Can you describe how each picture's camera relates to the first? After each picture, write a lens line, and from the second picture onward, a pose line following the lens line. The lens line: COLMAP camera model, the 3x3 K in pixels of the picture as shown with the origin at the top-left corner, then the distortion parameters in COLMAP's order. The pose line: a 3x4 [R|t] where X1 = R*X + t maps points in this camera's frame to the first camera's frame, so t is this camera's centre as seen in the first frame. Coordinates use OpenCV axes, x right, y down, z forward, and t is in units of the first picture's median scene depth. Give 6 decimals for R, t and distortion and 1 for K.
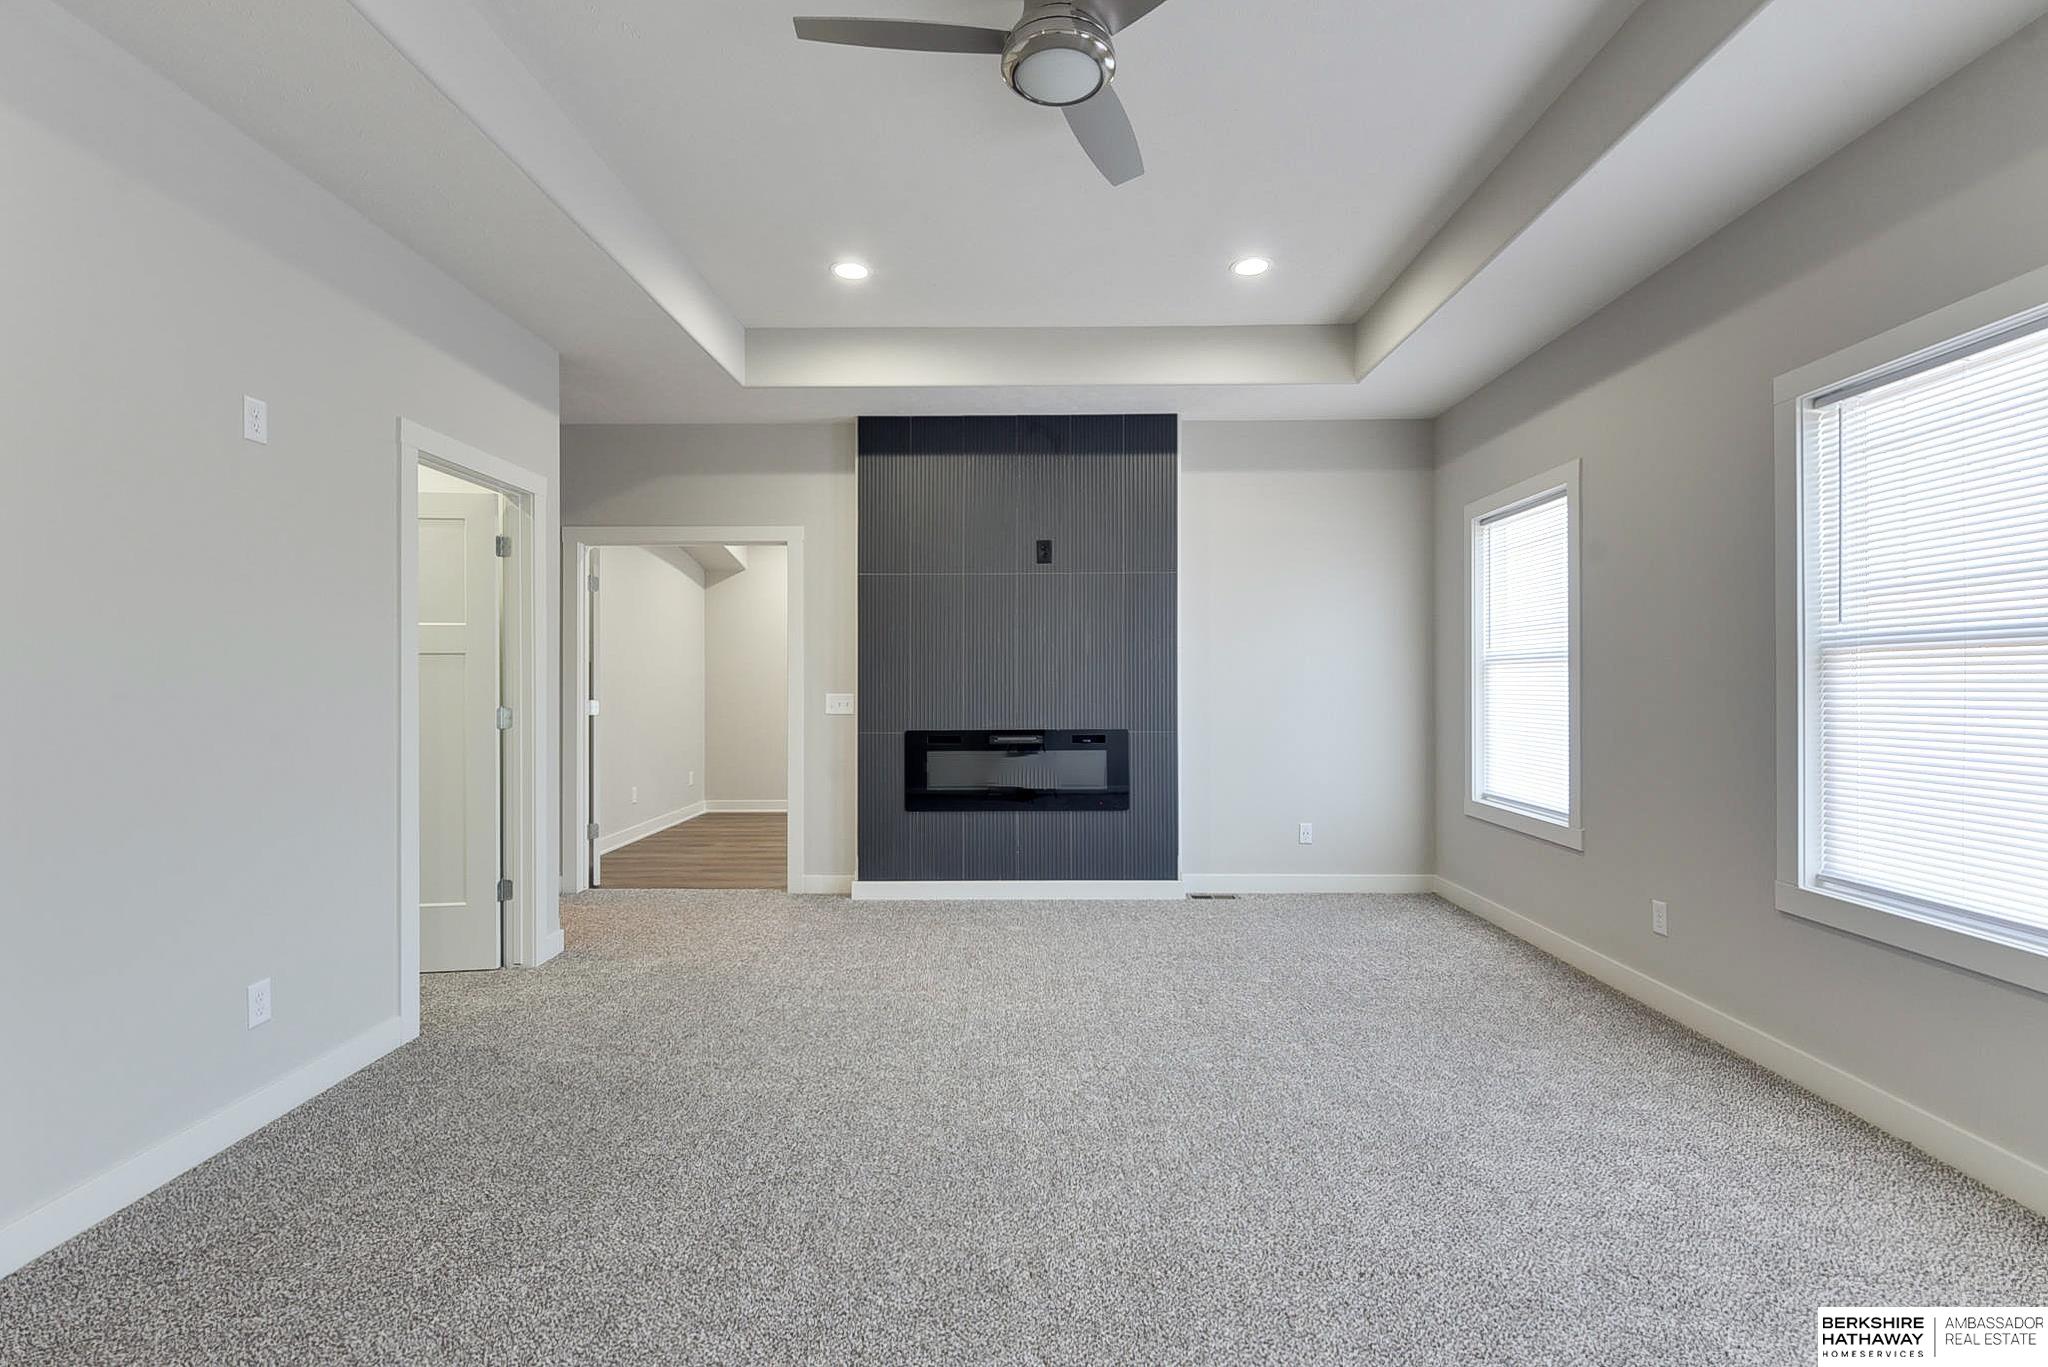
lens RADIAL K [[932.8, 0, 1017.3], [0, 932.8, 680.8], [0, 0, 1]] dist [-0.003833, -0.000327]
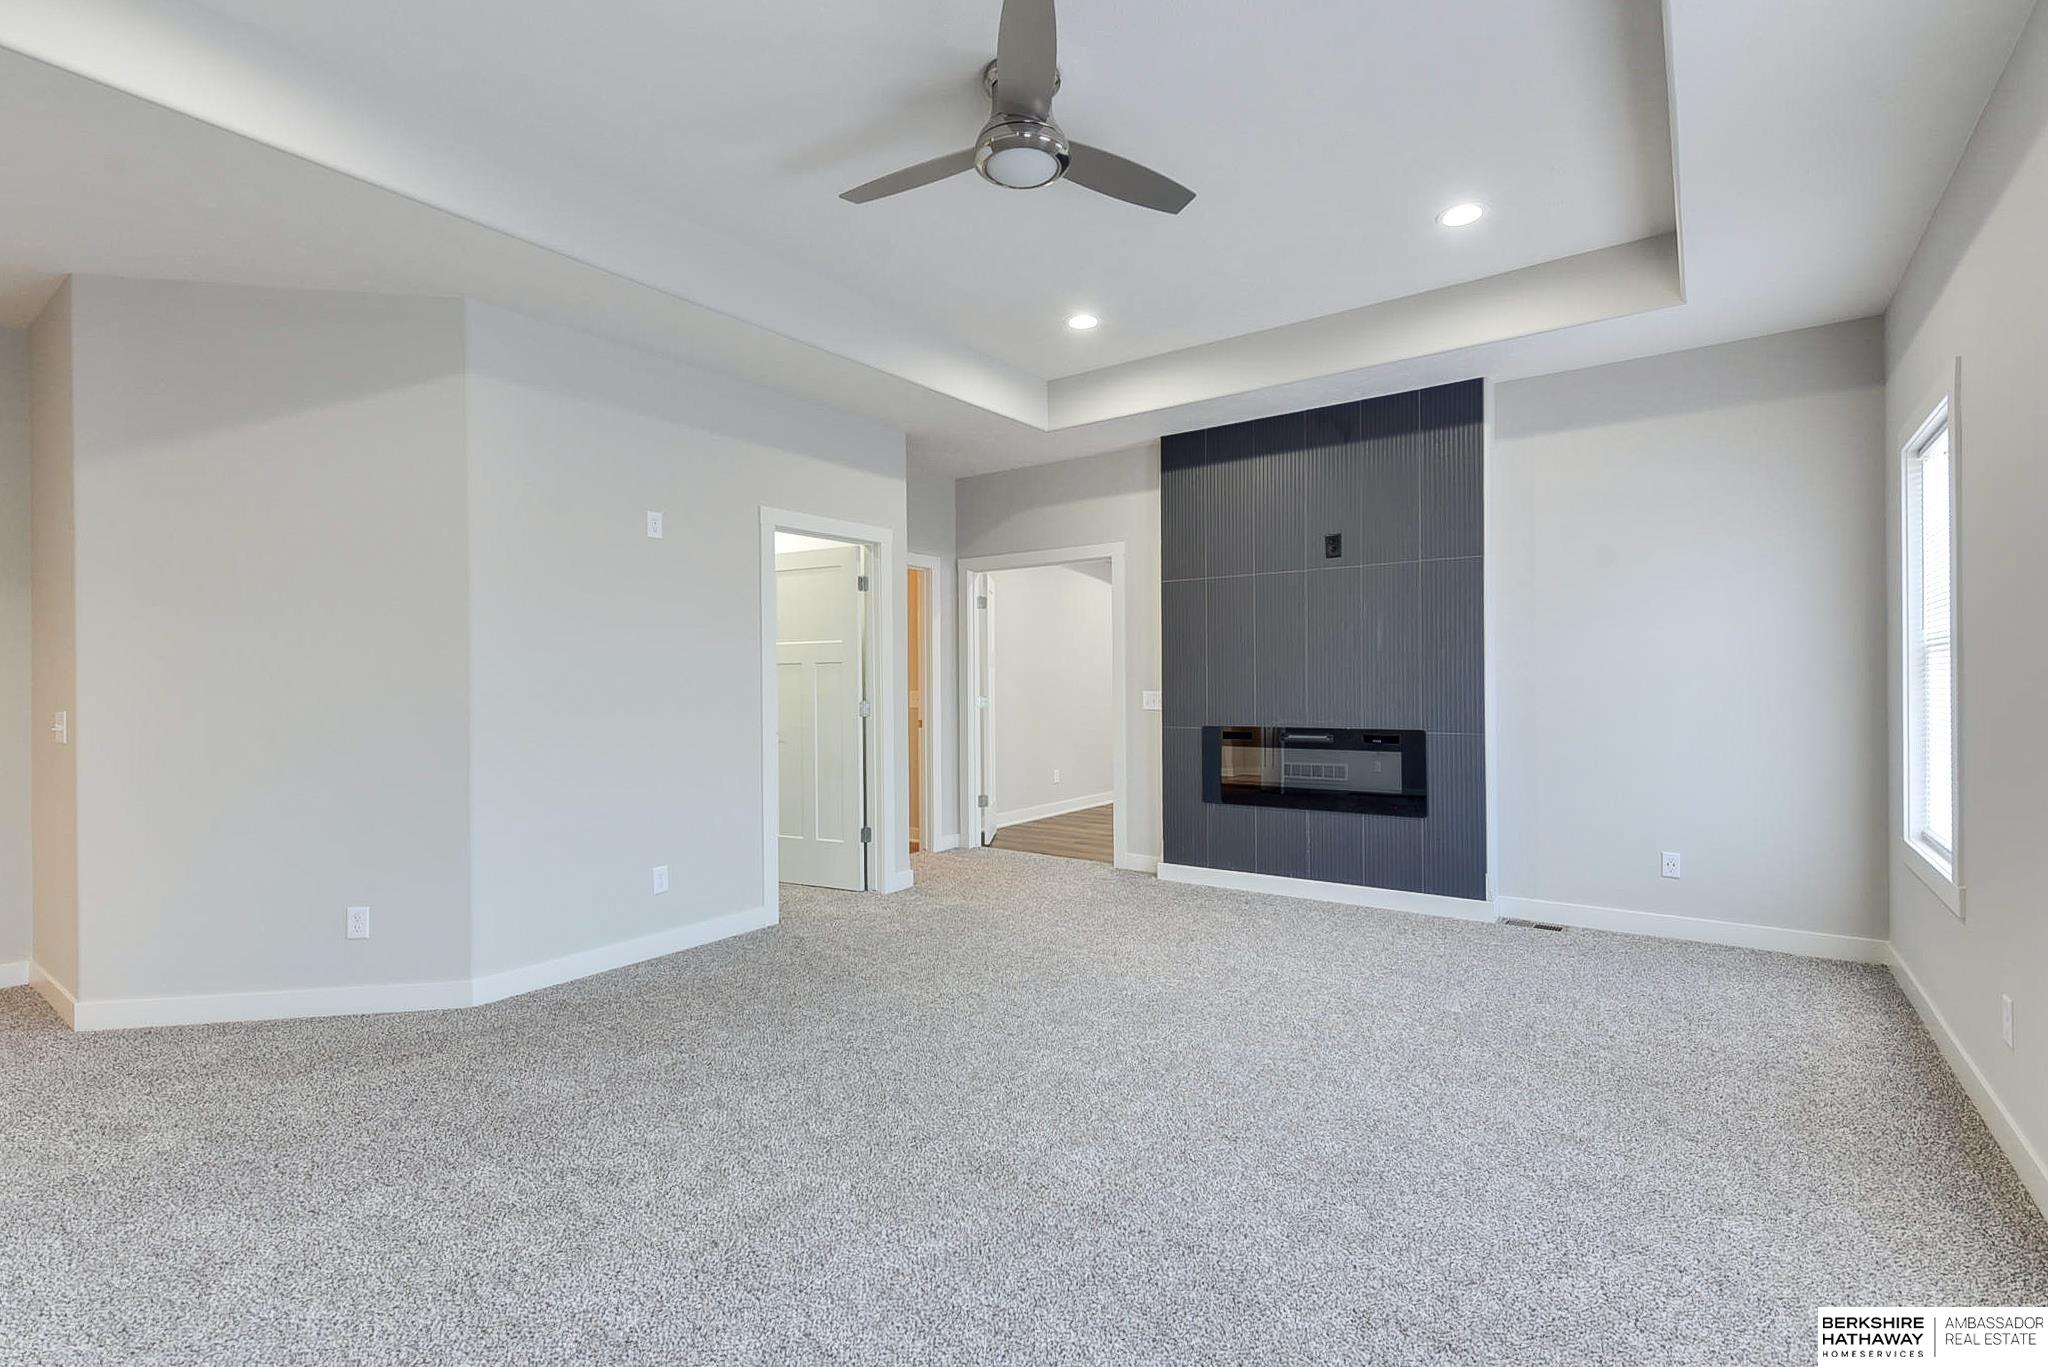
lens RADIAL K [[931.5, 0, 1024.0], [0, 931.5, 683.5], [0, 0, 1]] dist [-0.003623, -0.001168]
pose [[0.813350, -0.003727, -0.581763, 0.332681], [0.007387, 0.999965, 0.003922, -0.000798], [0.581728, -0.007487, 0.813349, 0.019312]]
